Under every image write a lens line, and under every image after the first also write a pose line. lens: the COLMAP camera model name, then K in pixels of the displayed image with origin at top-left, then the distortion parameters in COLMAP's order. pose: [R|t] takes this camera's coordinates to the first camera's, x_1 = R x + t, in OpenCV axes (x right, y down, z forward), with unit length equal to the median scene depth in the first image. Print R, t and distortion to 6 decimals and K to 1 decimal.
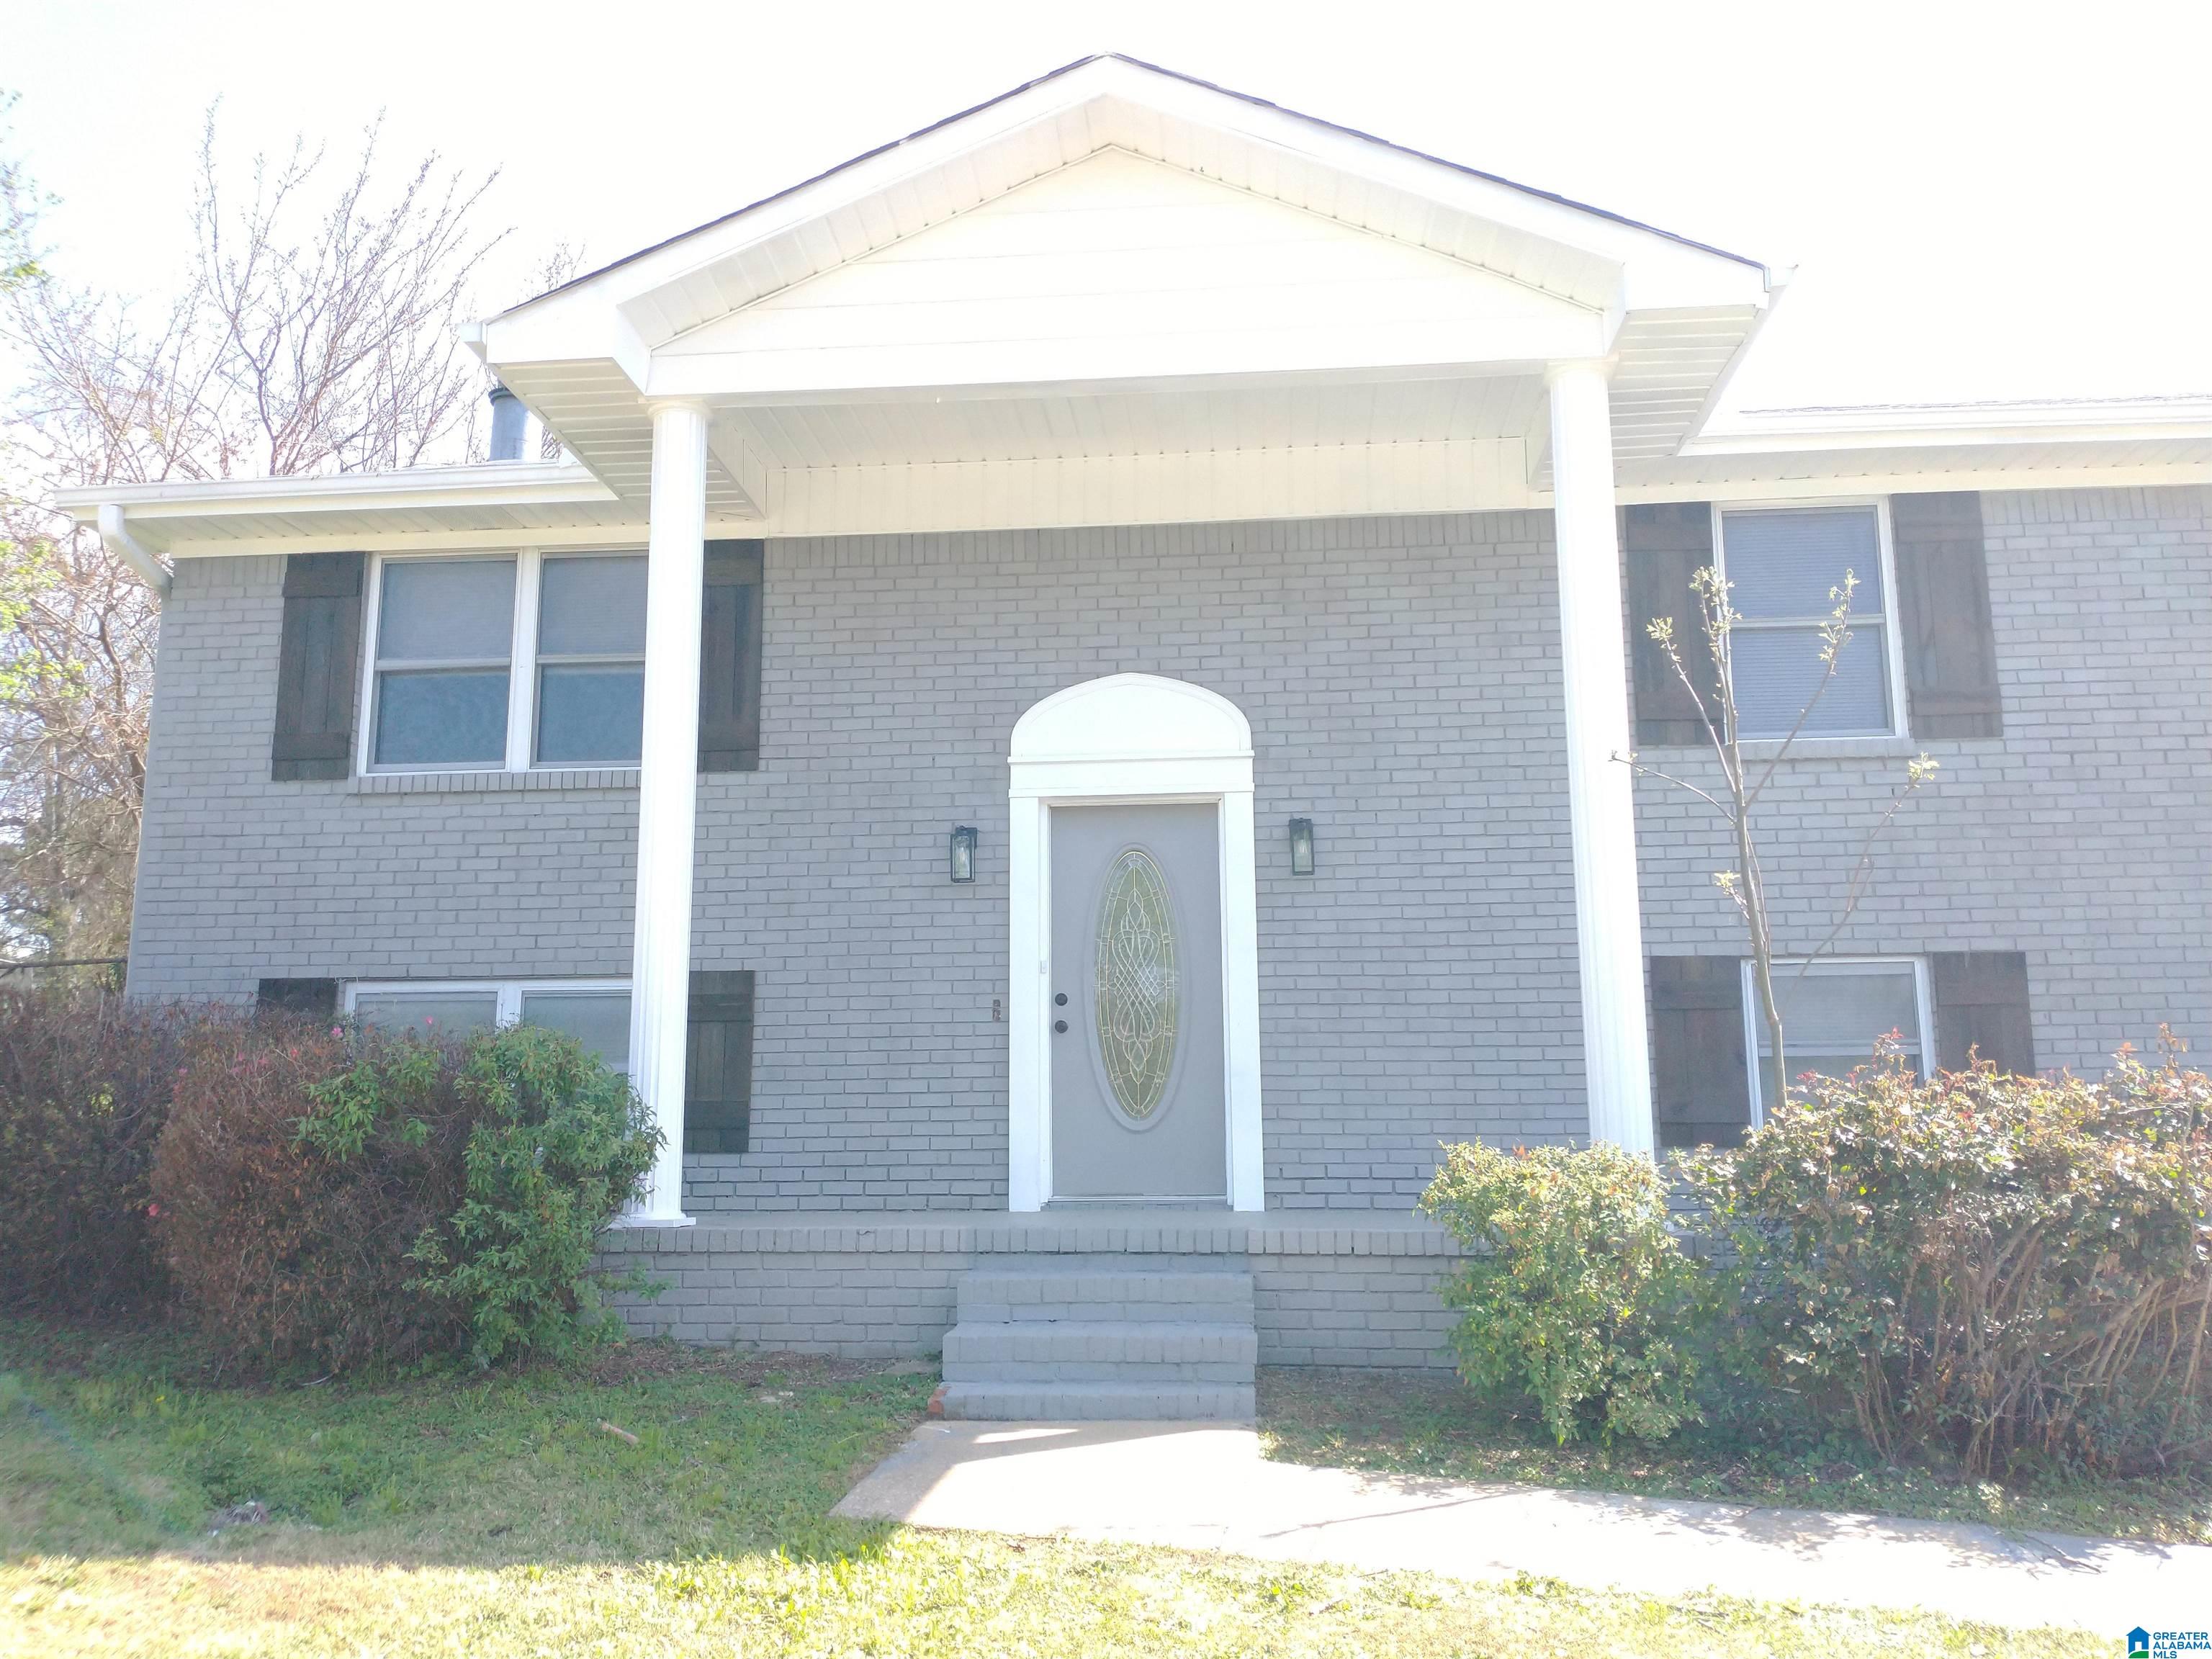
lens RADIAL K [[1775.8, 0, 1106.5], [0, 1775.8, 821.1], [0, 0, 1]] dist [0.038188, -0.079108]
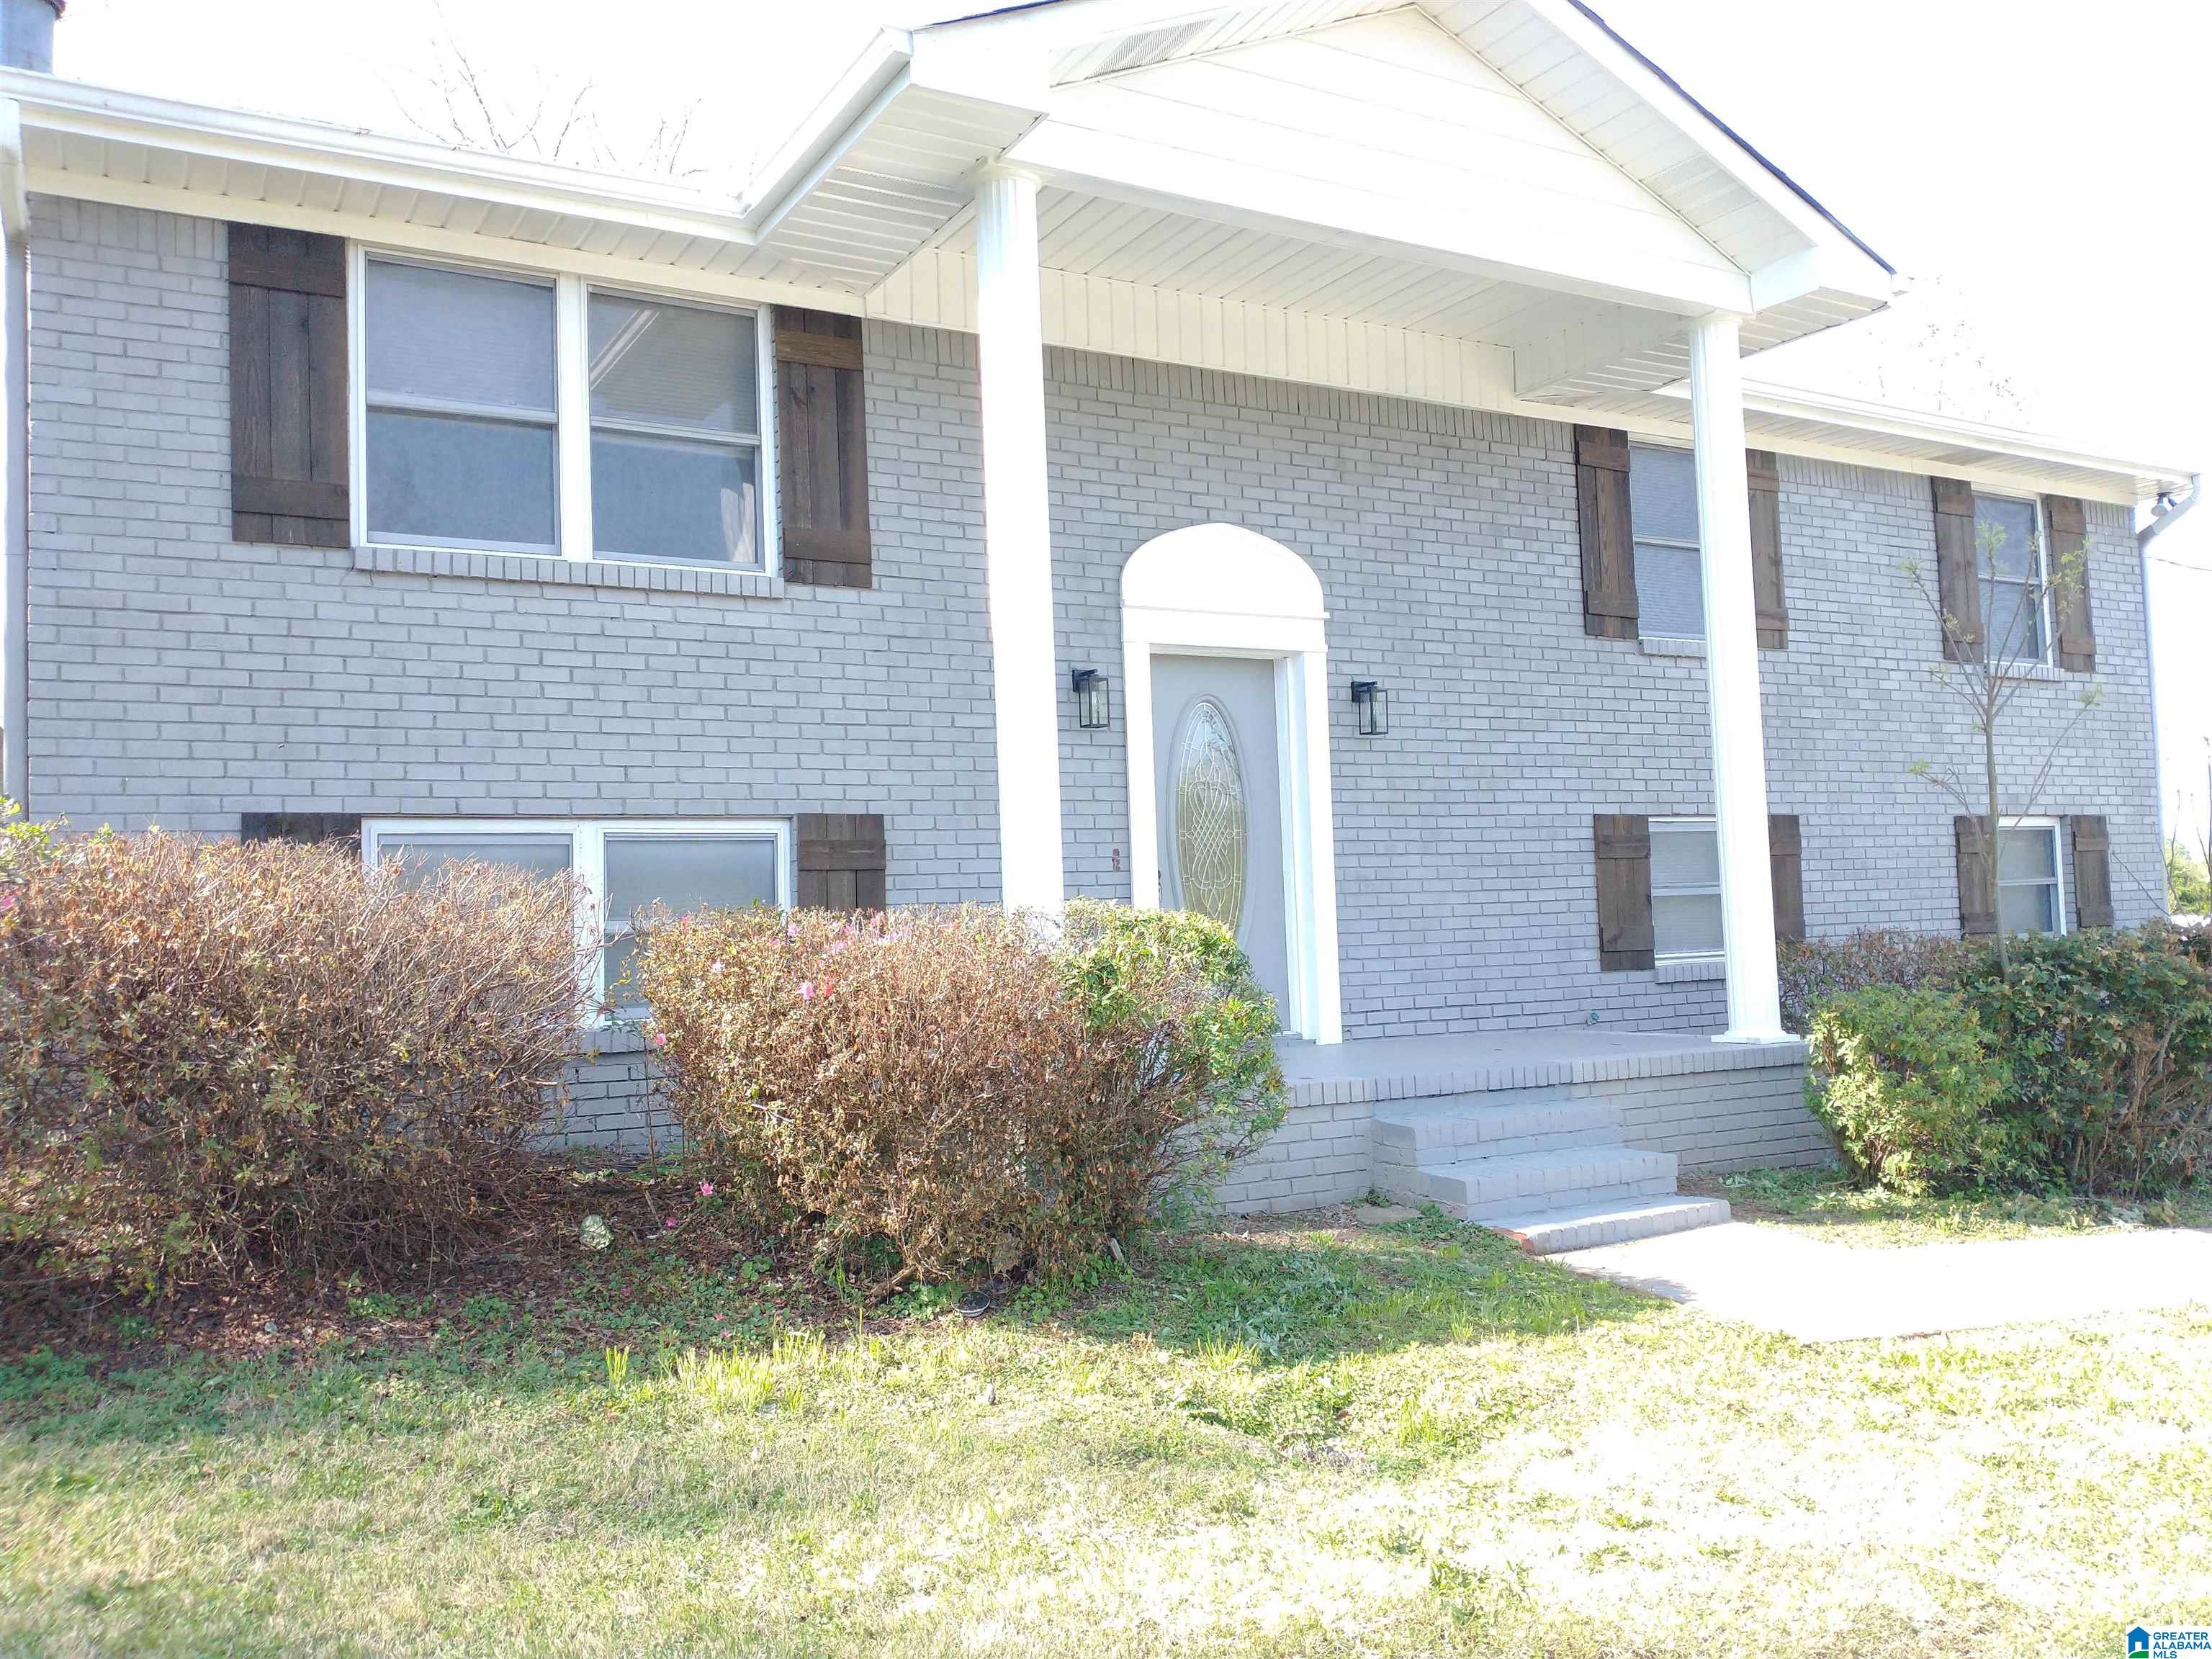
lens RADIAL K [[1775.8, 0, 1118.1], [0, 1775.8, 831.8], [0, 0, 1]] dist [0.038188, -0.079108]
pose [[0.819974, 0.007909, 0.572346, -0.600676], [-0.081633, 0.991299, 0.103254, -0.009672], [-0.566550, -0.131388, 0.813485, 0.193244]]
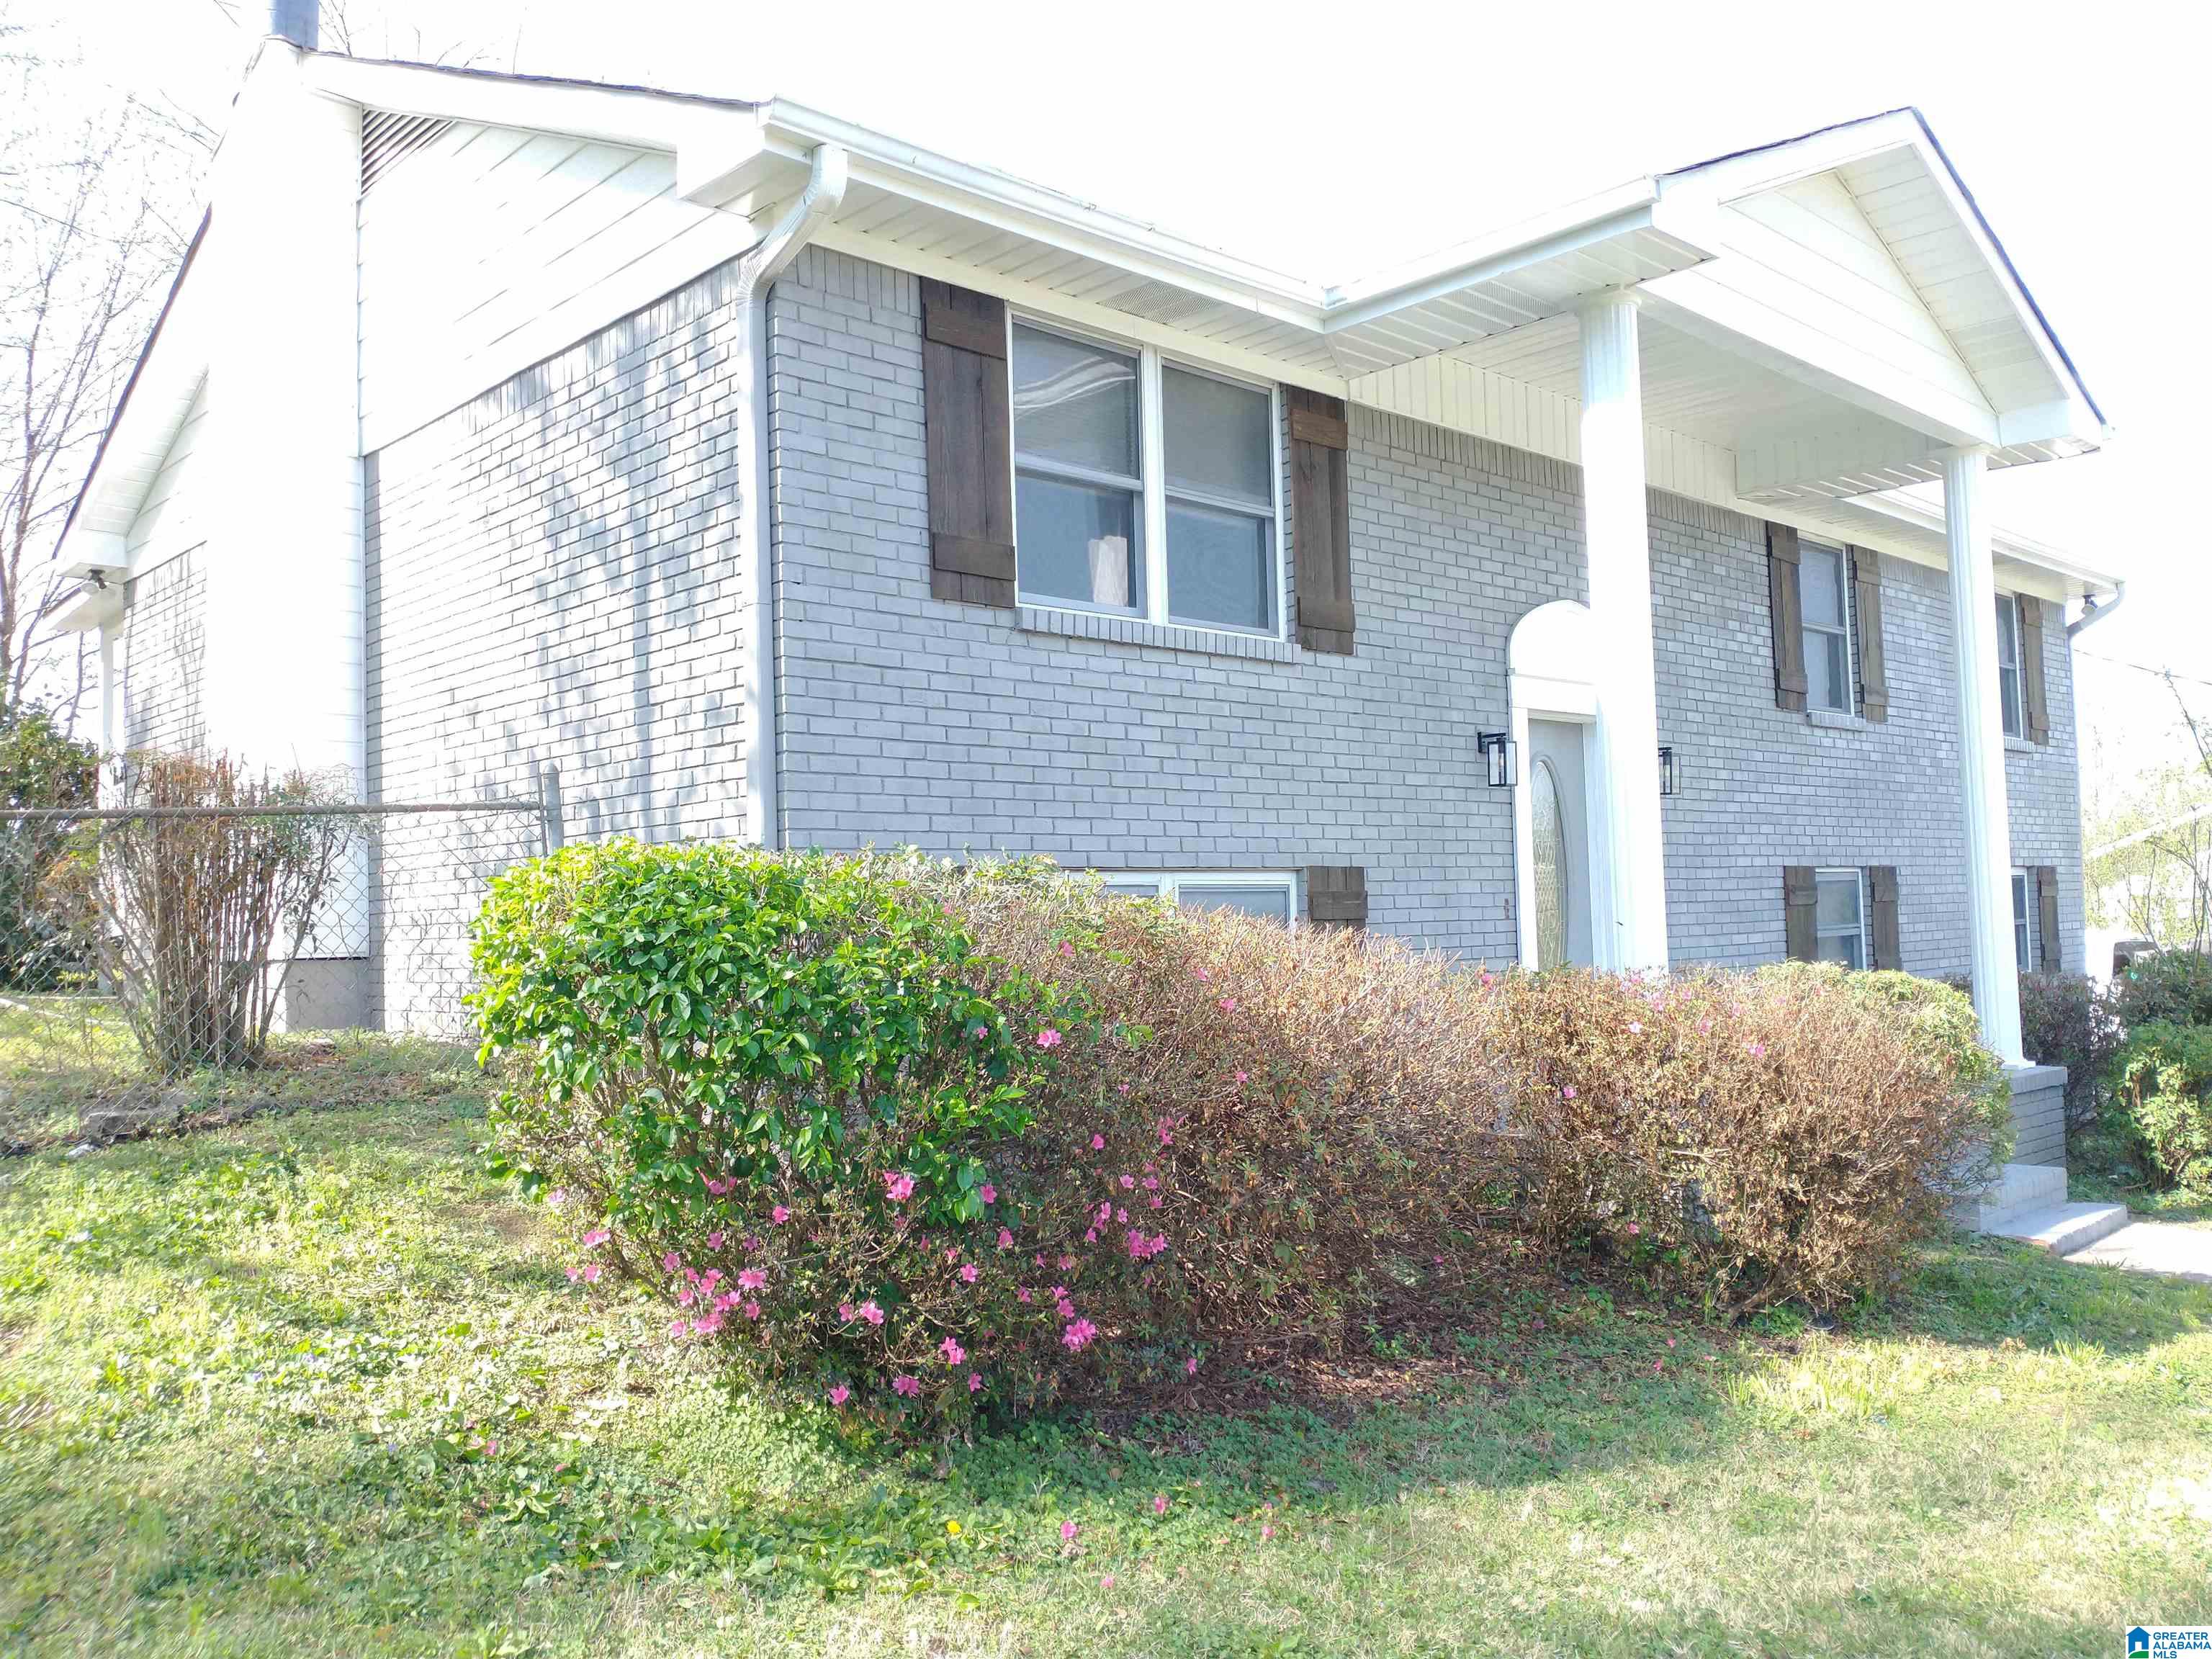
lens RADIAL K [[1775.8, 0, 1111.3], [0, 1775.8, 852.7], [0, 0, 1]] dist [0.038188, -0.079108]
pose [[0.658982, 0.014834, 0.752012, -0.989988], [-0.122710, 0.988531, 0.088030, 0.008056], [-0.742081, -0.150290, 0.653245, 0.461726]]
